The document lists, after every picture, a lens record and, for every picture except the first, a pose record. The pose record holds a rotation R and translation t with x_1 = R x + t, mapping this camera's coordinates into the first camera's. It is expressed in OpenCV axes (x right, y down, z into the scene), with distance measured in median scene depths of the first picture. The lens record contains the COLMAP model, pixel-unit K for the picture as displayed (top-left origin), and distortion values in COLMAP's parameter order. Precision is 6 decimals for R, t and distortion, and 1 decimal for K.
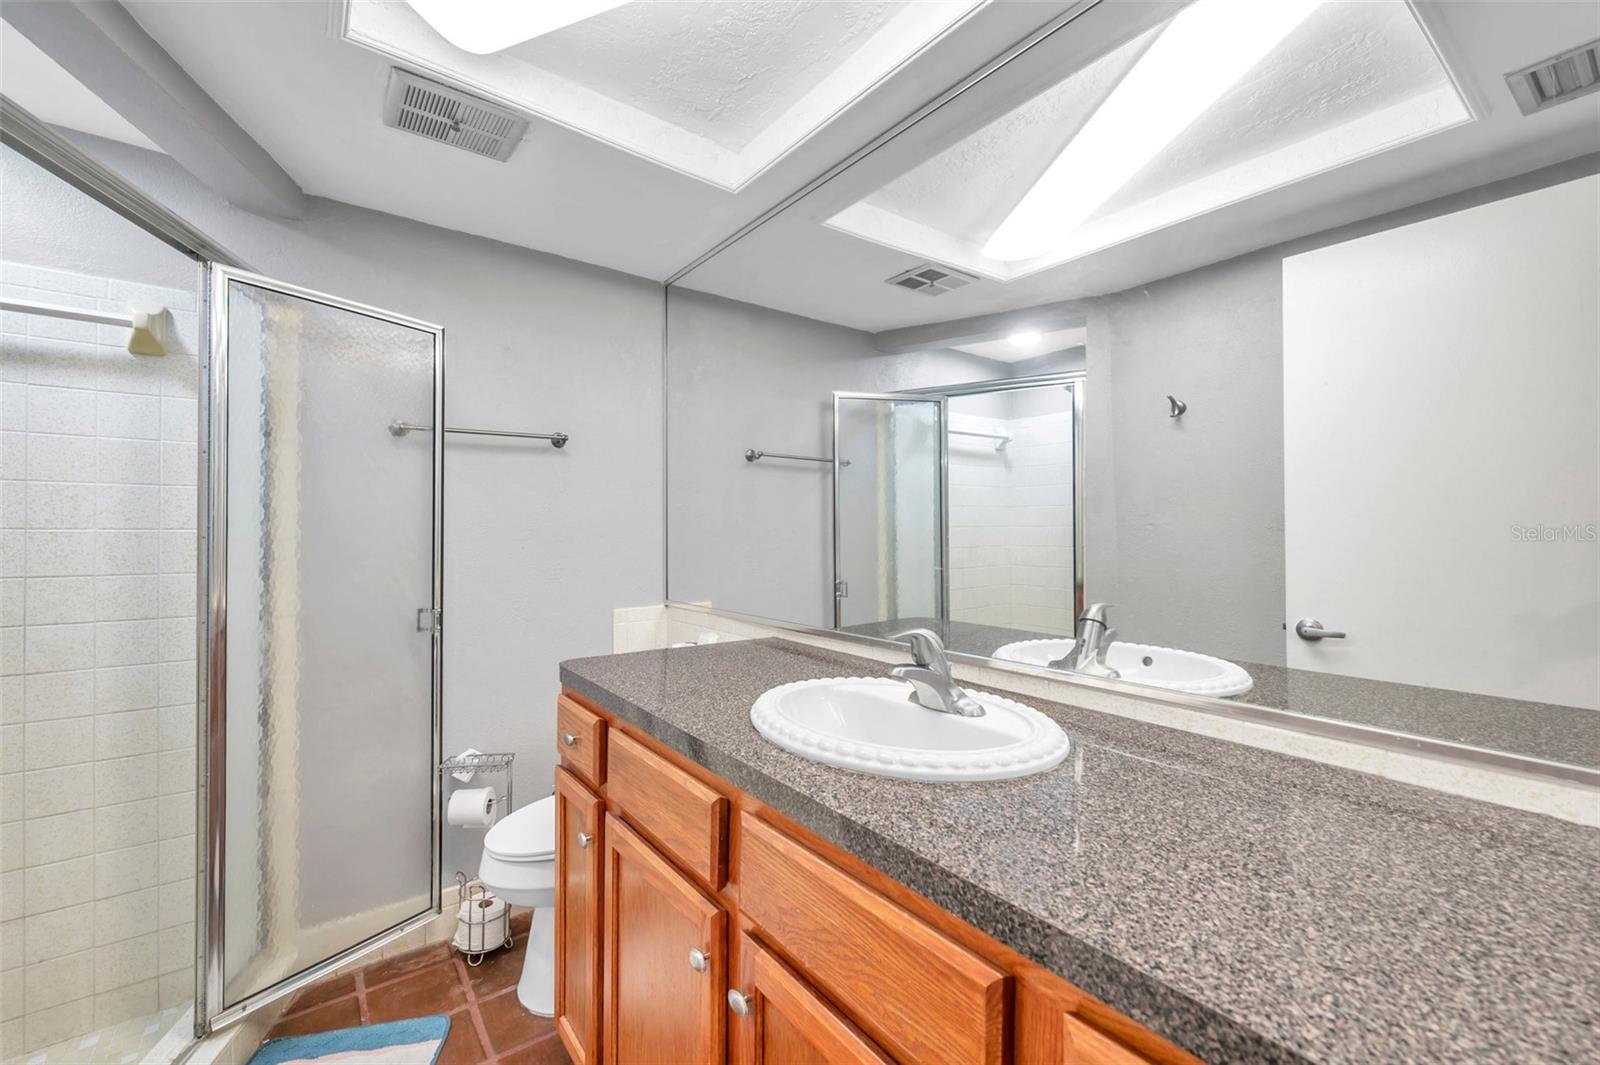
lens RADIAL K [[676.8, 0, 773.3], [0, 676.8, 522.1], [0, 0, 1]] dist [-0.000616, -0.000542]
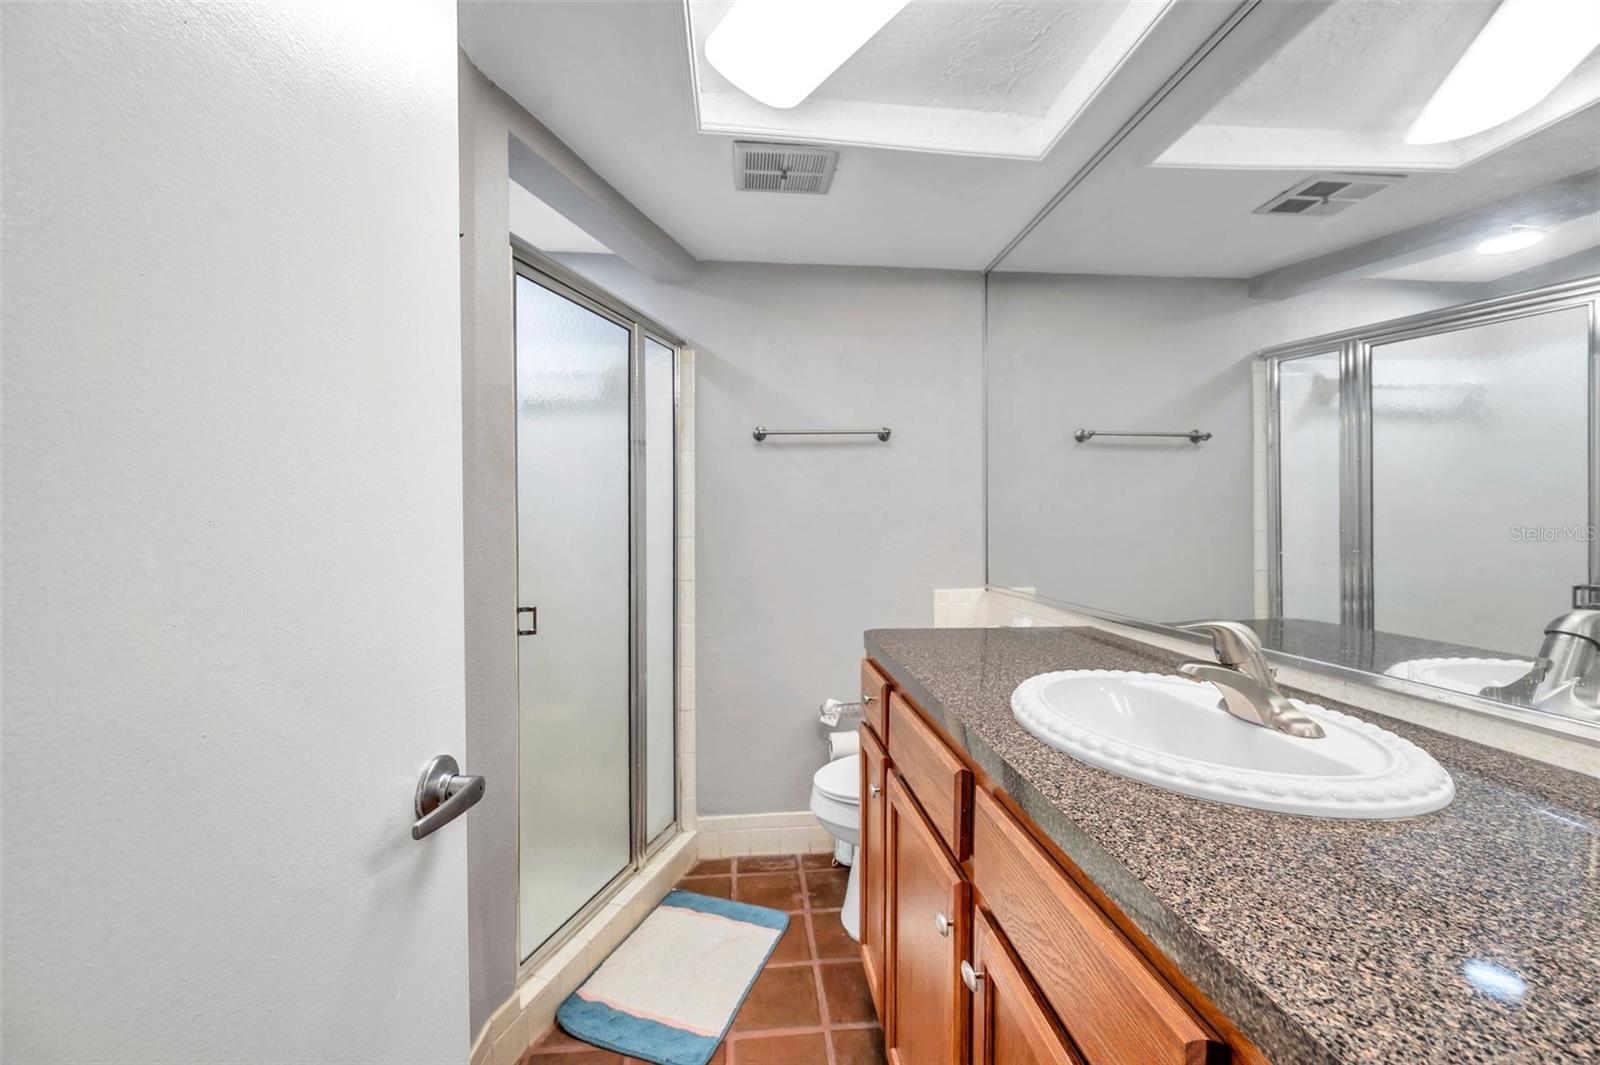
lens RADIAL K [[632.5, 0, 776.4], [0, 632.5, 525.4], [0, 0, 1]] dist [-0.001438, -0.000084]
pose [[0.846433, 0.000553, -0.532495, 0.123200], [0.006376, 0.999917, 0.011174, 0.022374], [0.532457, -0.012853, 0.846359, 0.043718]]
